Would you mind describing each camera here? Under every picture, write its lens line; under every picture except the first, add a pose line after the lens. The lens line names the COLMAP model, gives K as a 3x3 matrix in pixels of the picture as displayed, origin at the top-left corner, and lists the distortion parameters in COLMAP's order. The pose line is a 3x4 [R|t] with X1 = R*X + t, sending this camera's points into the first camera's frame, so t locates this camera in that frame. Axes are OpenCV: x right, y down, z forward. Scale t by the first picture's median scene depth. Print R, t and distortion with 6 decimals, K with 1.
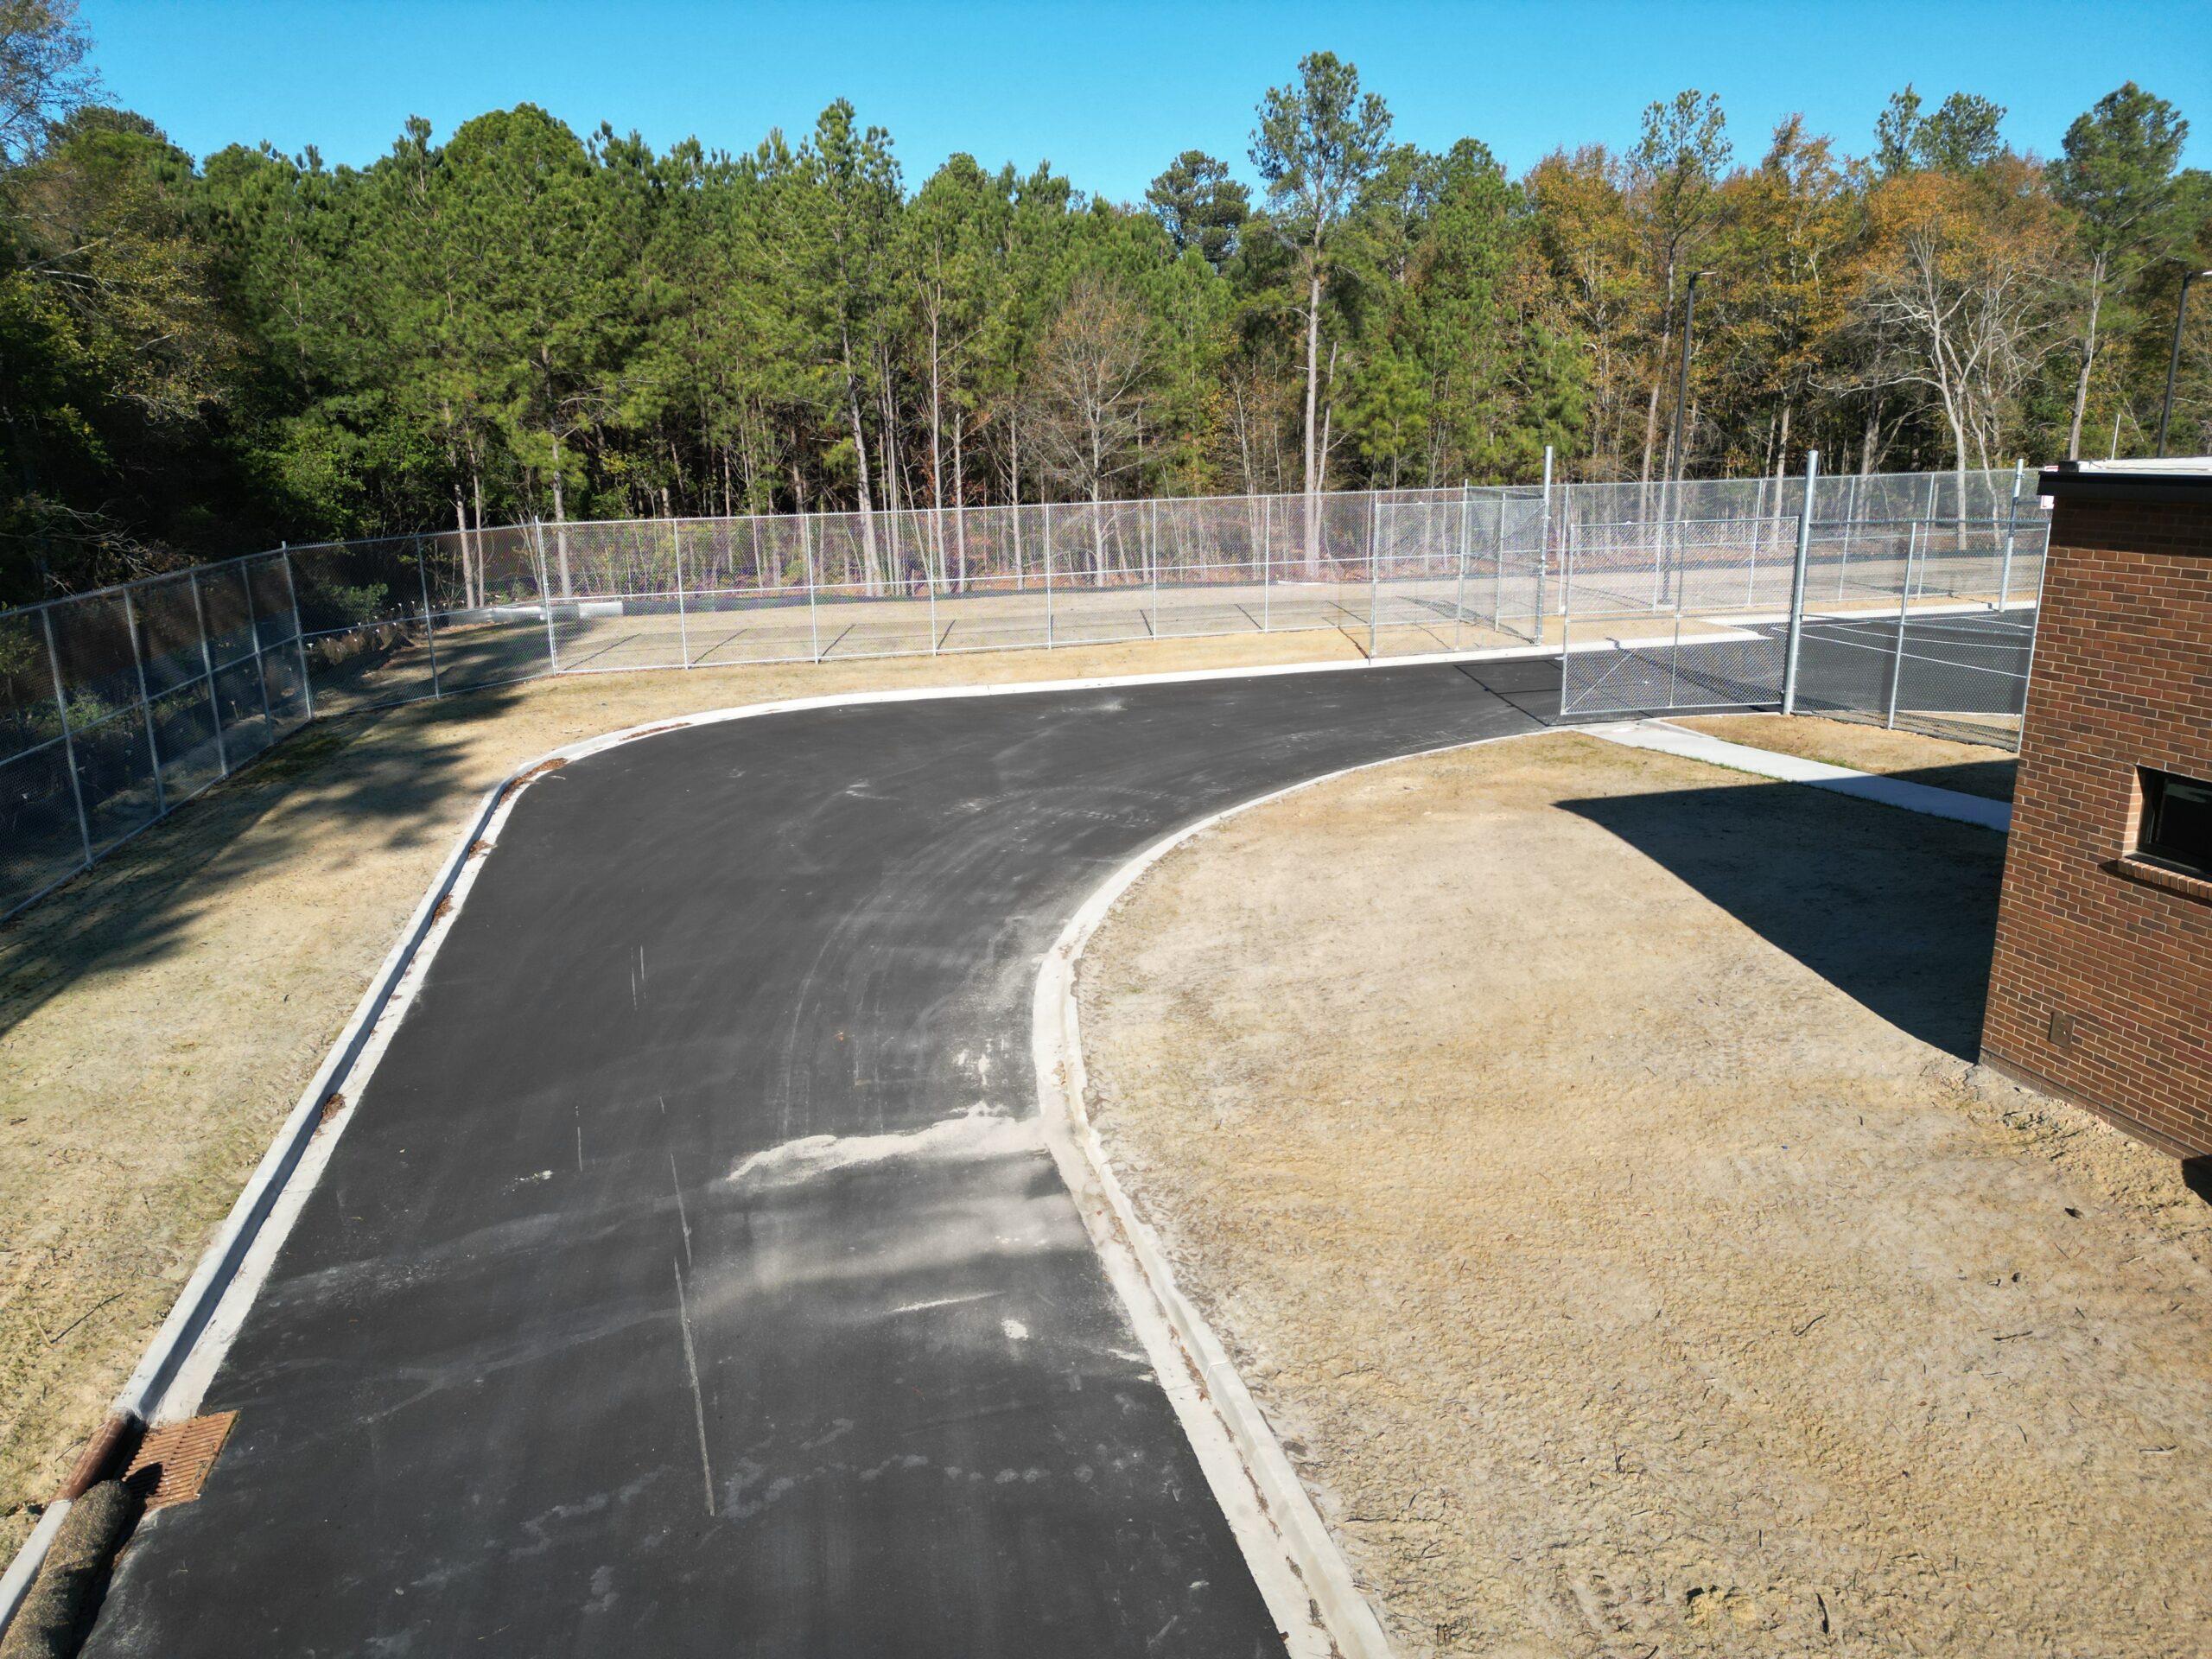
lens RADIAL K [[1546.6, 0, 1110.0], [0, 1546.6, 832.3], [0, 0, 1]] dist [0.069514, -0.065127]
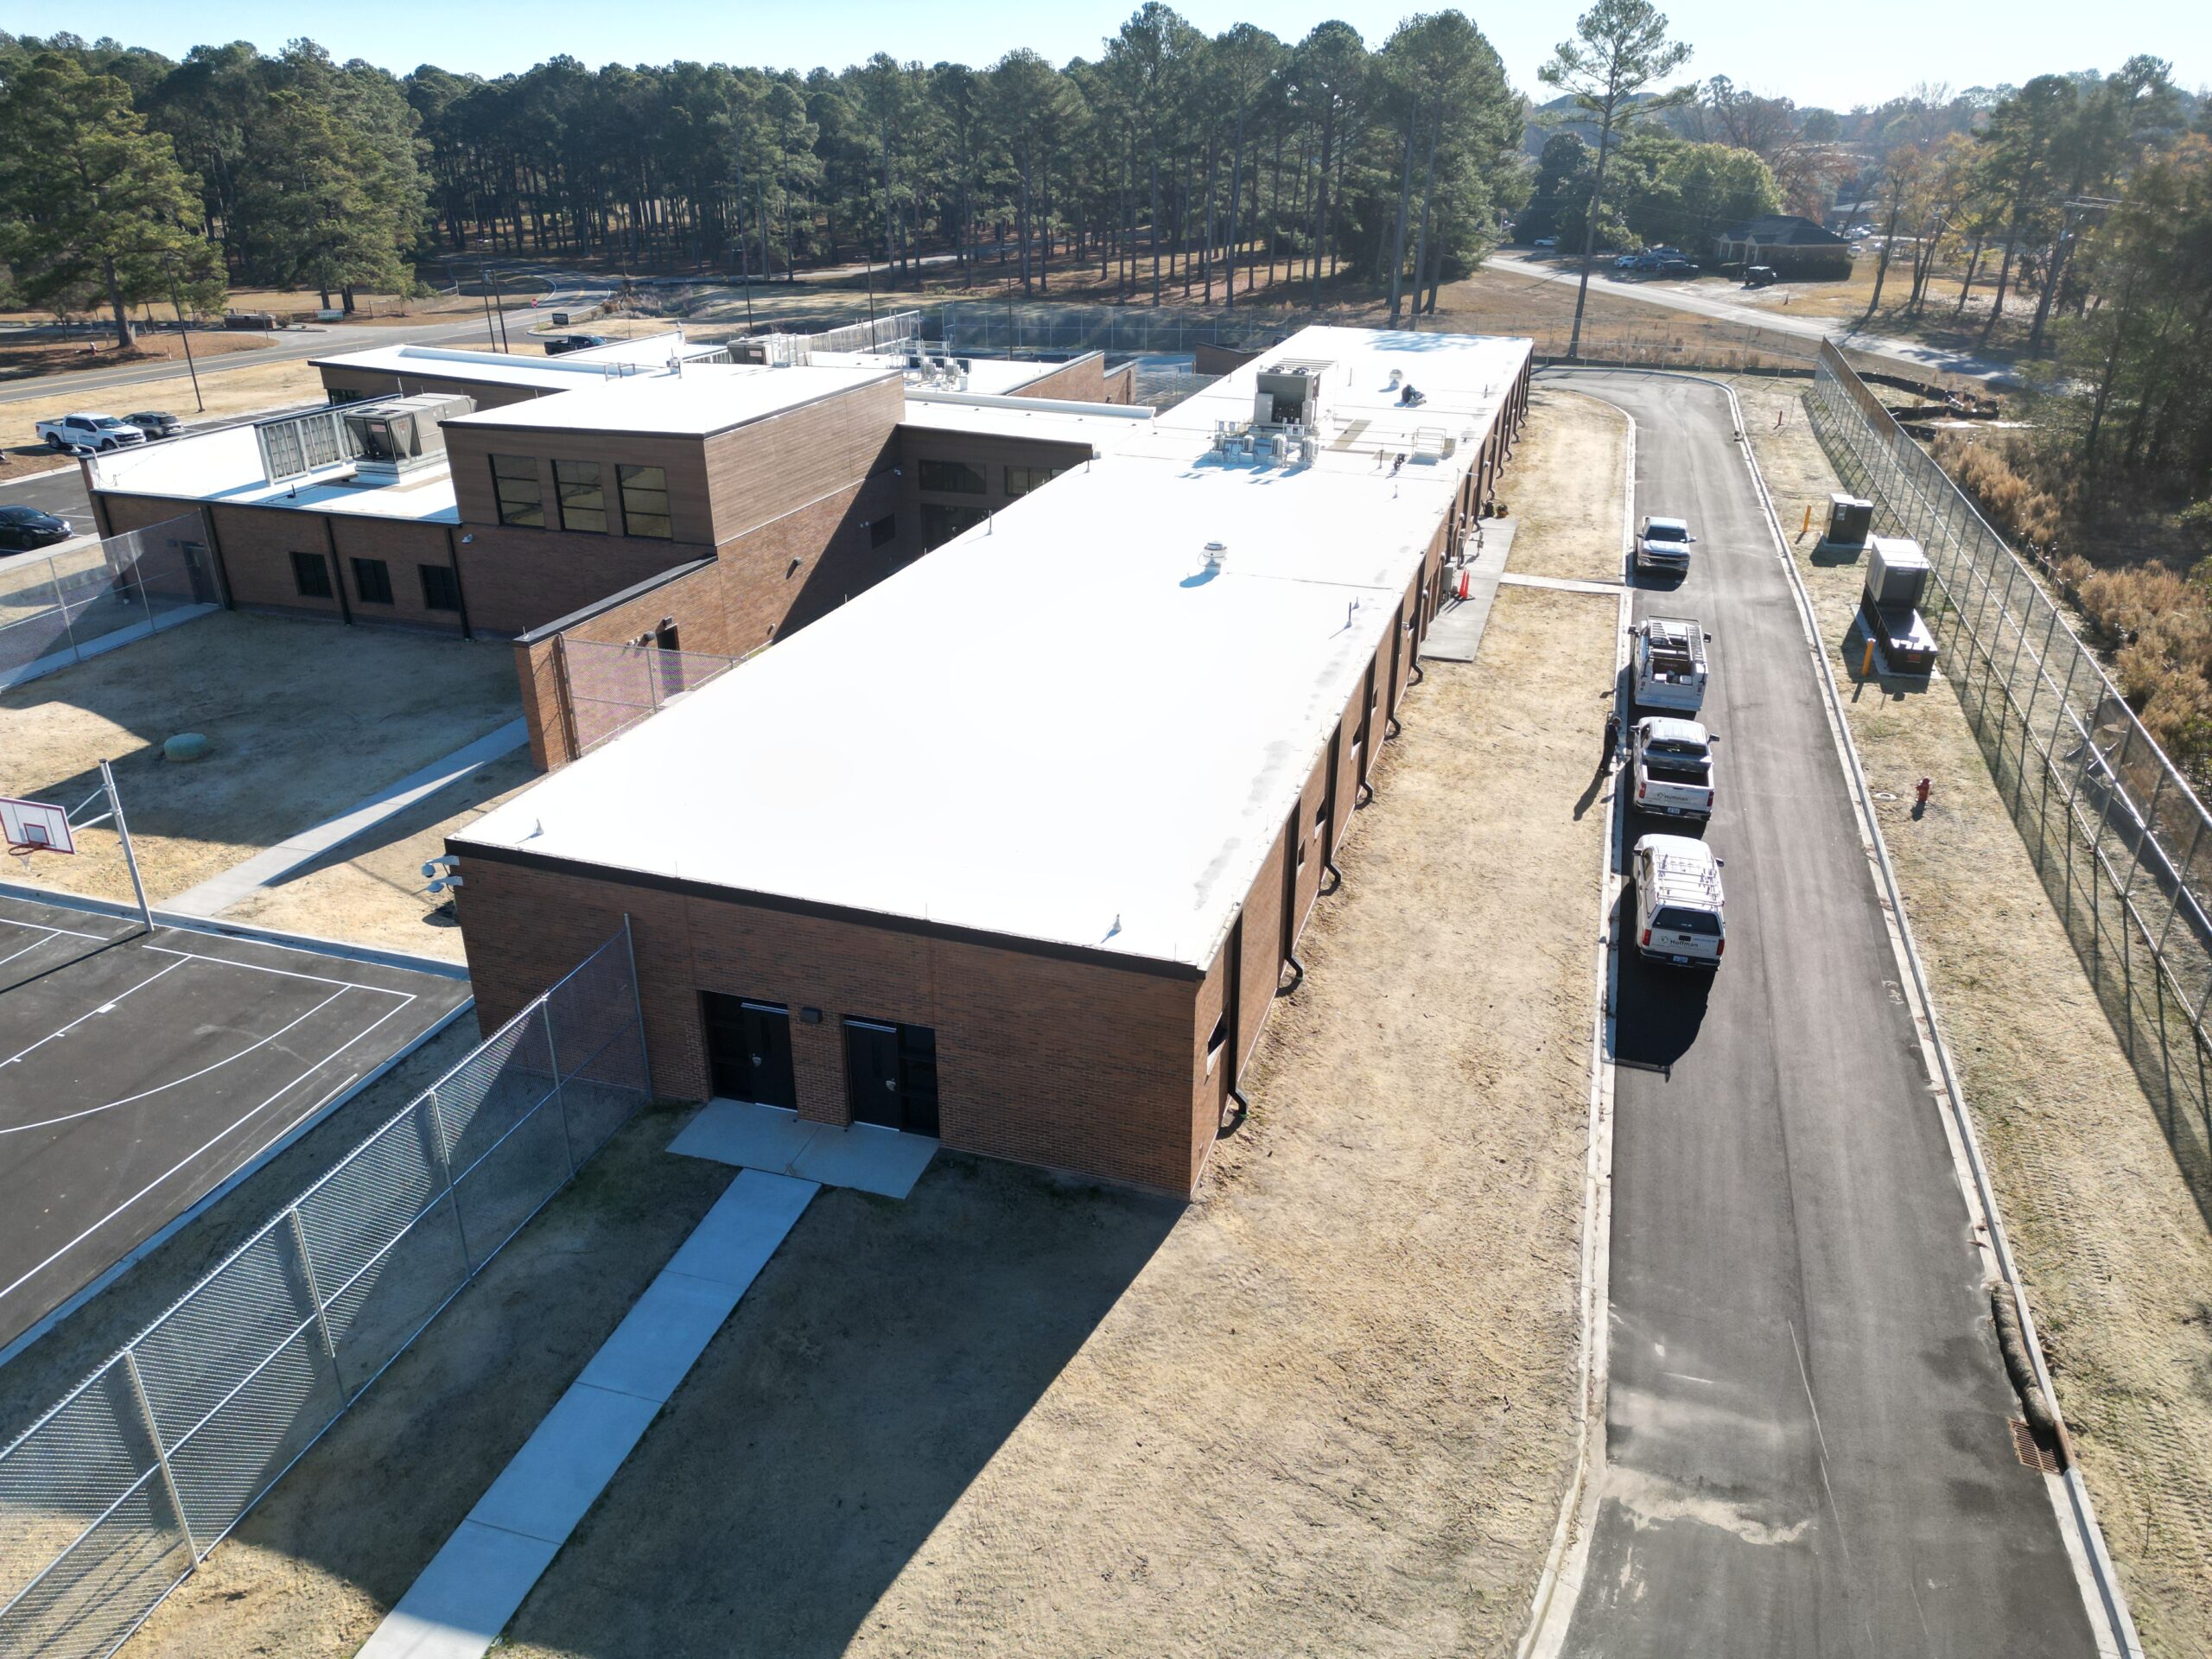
lens RADIAL K [[1546.6, 0, 1110.0], [0, 1546.6, 832.3], [0, 0, 1]] dist [0.069514, -0.065127]
pose [[-0.861047, -0.204258, 0.465700, -0.257803], [0.130392, 0.796487, 0.590429, -1.597244], [-0.491523, 0.569111, -0.659179, 2.255640]]
